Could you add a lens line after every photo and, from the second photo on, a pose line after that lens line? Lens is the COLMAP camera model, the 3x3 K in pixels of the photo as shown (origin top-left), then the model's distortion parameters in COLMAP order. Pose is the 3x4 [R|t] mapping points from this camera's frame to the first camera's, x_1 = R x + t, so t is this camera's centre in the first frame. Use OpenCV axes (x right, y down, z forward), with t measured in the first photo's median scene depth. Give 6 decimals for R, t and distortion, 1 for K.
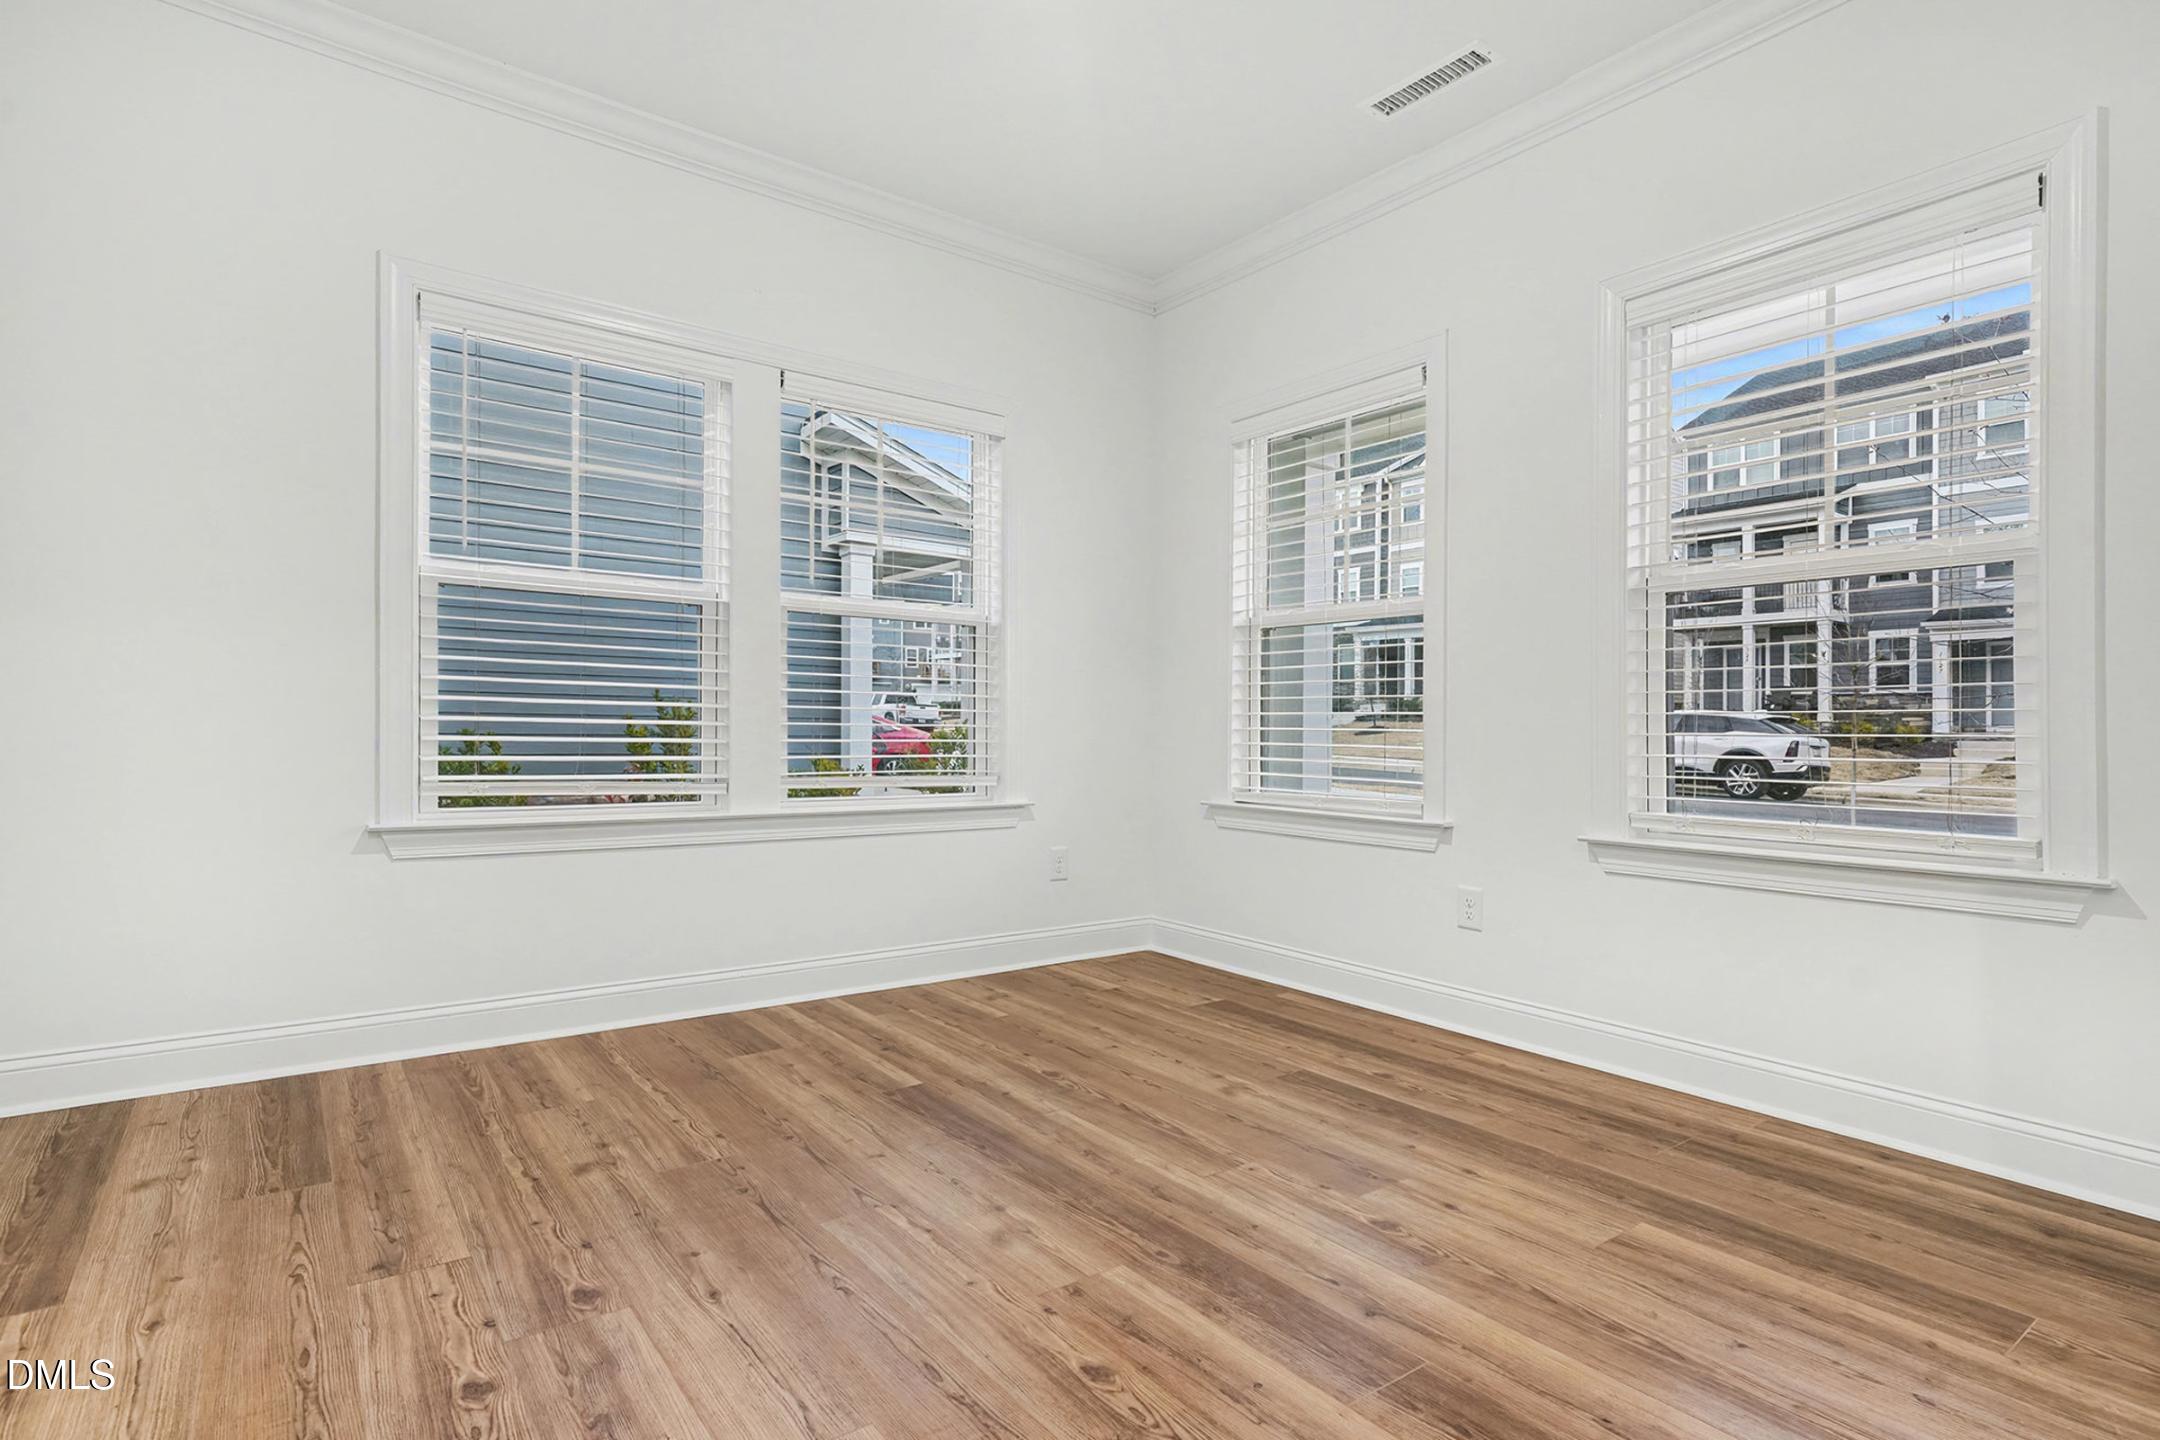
lens RADIAL K [[1081.7, 0, 1061.1], [0, 1081.7, 720.6], [0, 0, 1]] dist [0.001387, 0.000242]
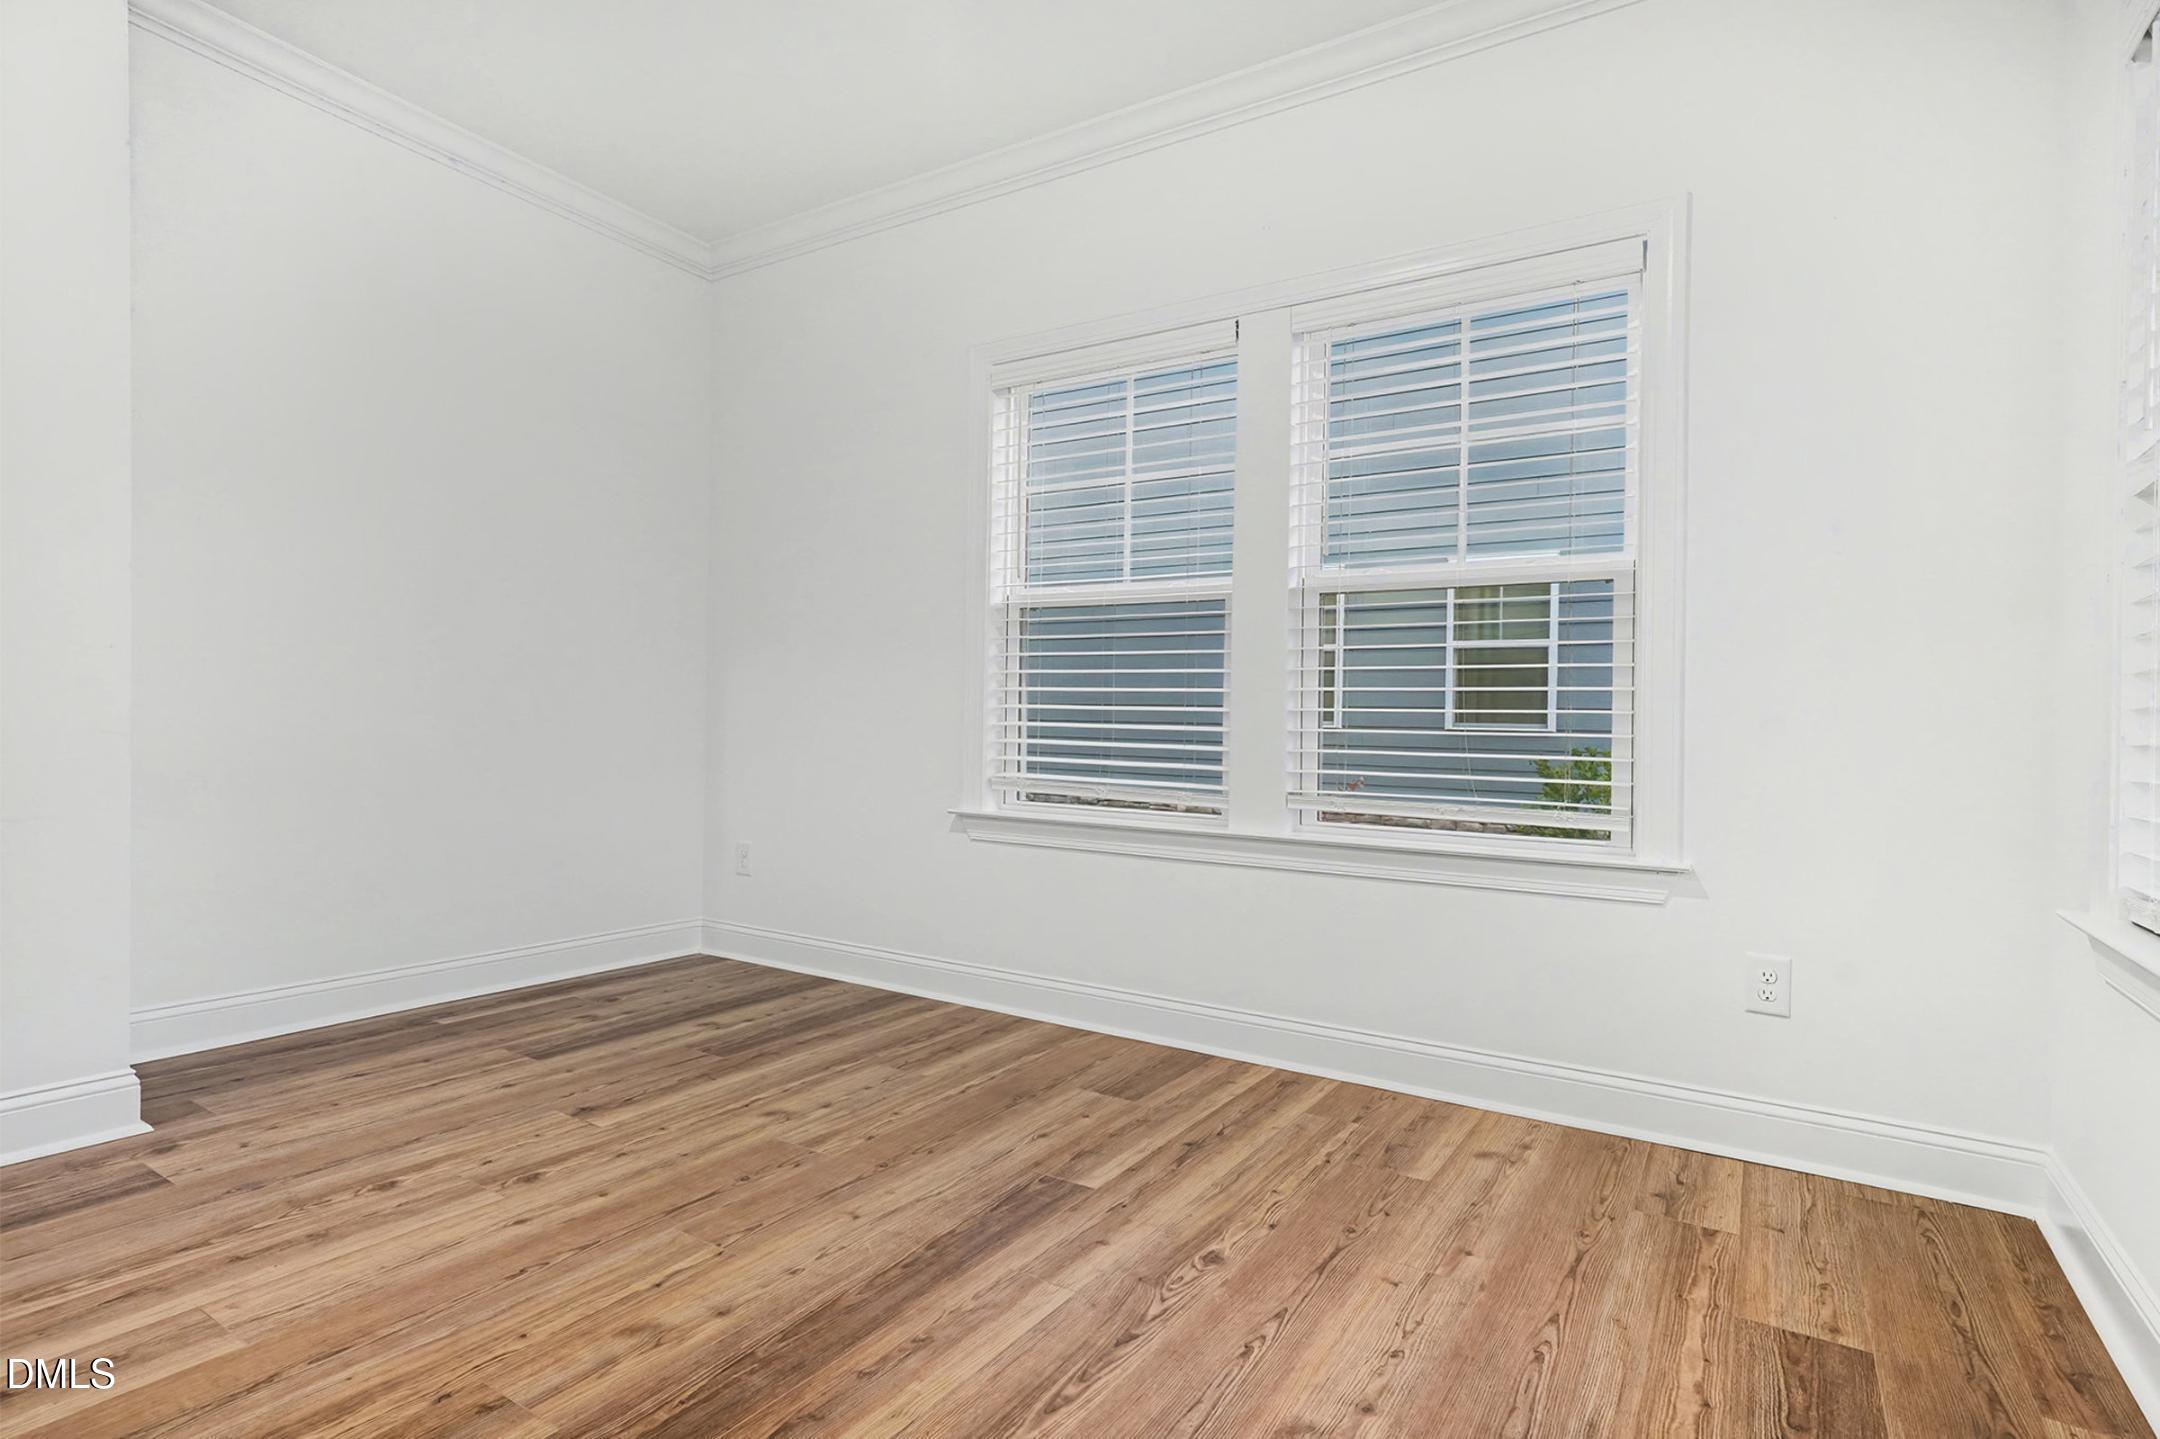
lens RADIAL K [[1081.7, 0, 1061.1], [0, 1081.7, 720.1], [0, 0, 1]] dist [0.001387, 0.000242]
pose [[0.363073, -0.008815, -0.931719, 0.680886], [-0.008472, 0.999883, -0.012762, 0.010309], [0.931722, 0.012527, 0.362956, 0.797523]]
